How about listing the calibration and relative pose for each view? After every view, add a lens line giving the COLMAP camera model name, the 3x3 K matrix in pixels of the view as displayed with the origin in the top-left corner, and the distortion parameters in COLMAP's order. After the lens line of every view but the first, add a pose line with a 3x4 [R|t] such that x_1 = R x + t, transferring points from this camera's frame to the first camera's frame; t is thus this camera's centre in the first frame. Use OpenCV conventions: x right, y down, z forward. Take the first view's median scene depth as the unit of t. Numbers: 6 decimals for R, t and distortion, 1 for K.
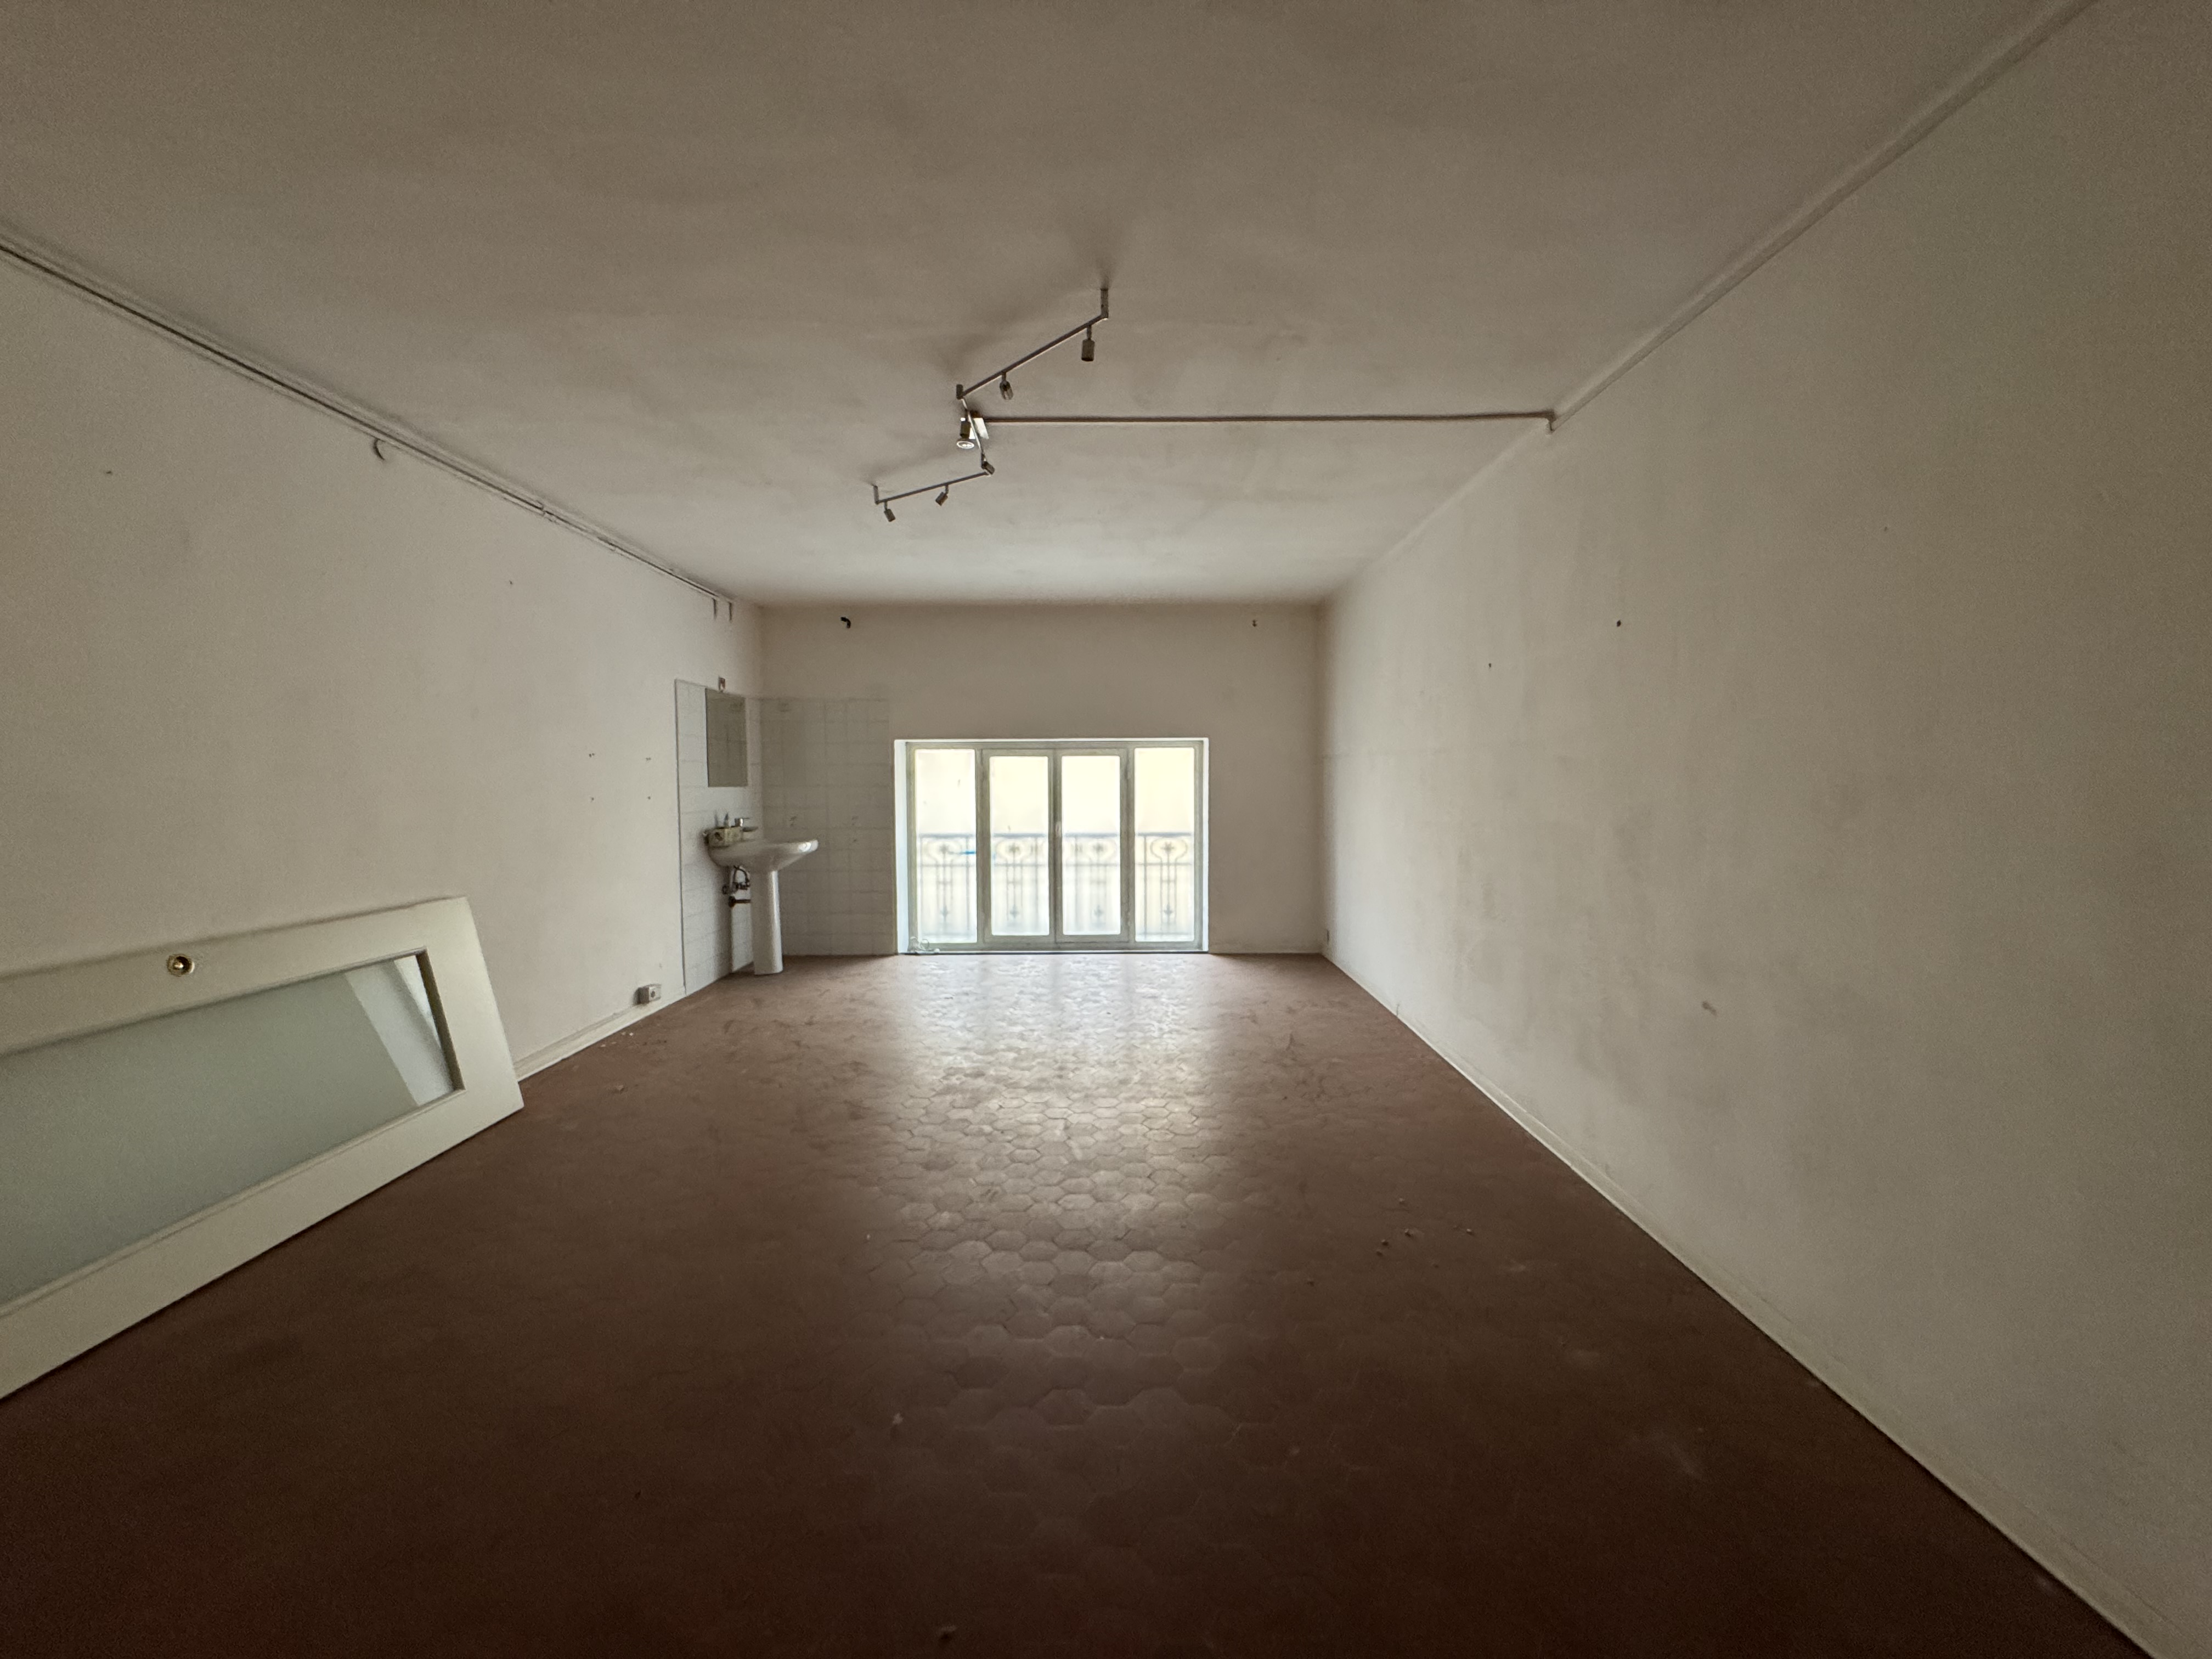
lens RADIAL K [[876.9, 0, 1106.0], [0, 876.9, 829.5], [0, 0, 1]] dist [-0.001813, 0.000176]
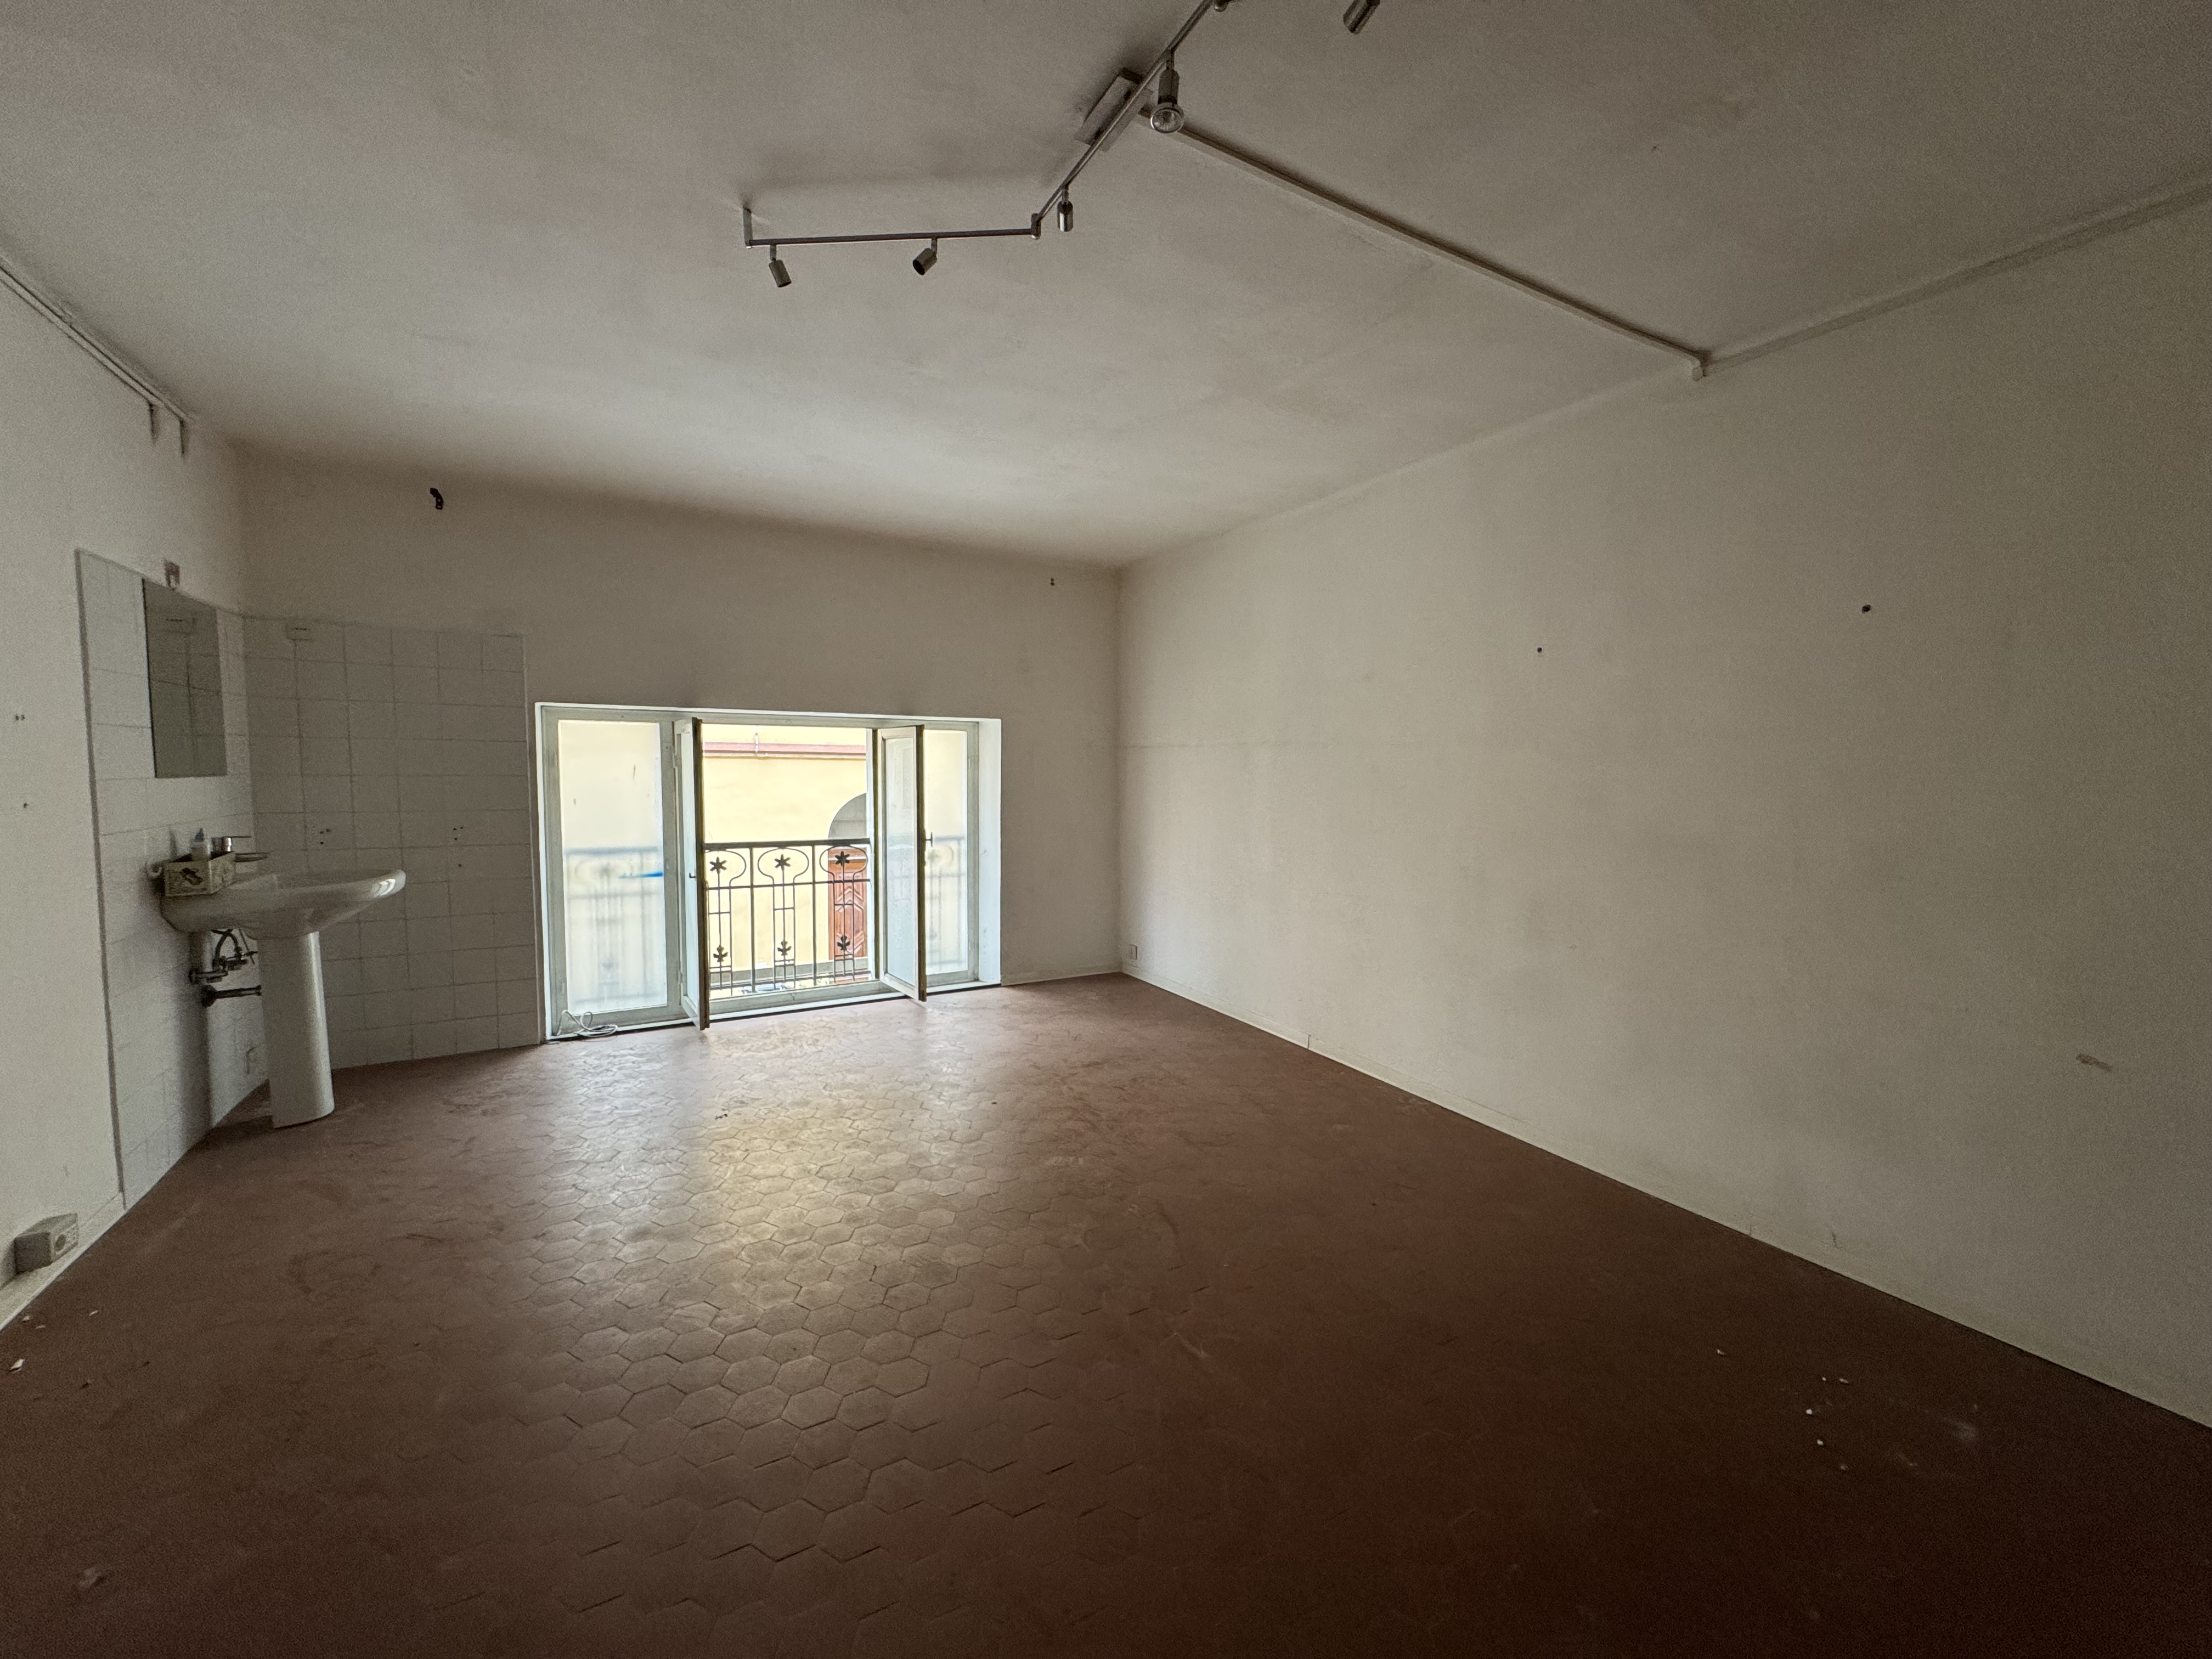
lens RADIAL K [[876.9, 0, 1106.0], [0, 876.9, 829.5], [0, 0, 1]] dist [-0.001813, 0.000176]
pose [[0.868304, -0.022471, 0.495523, -0.201612], [0.013544, 0.999675, 0.021601, -0.019998], [-0.495848, -0.012045, 0.868326, 0.258926]]
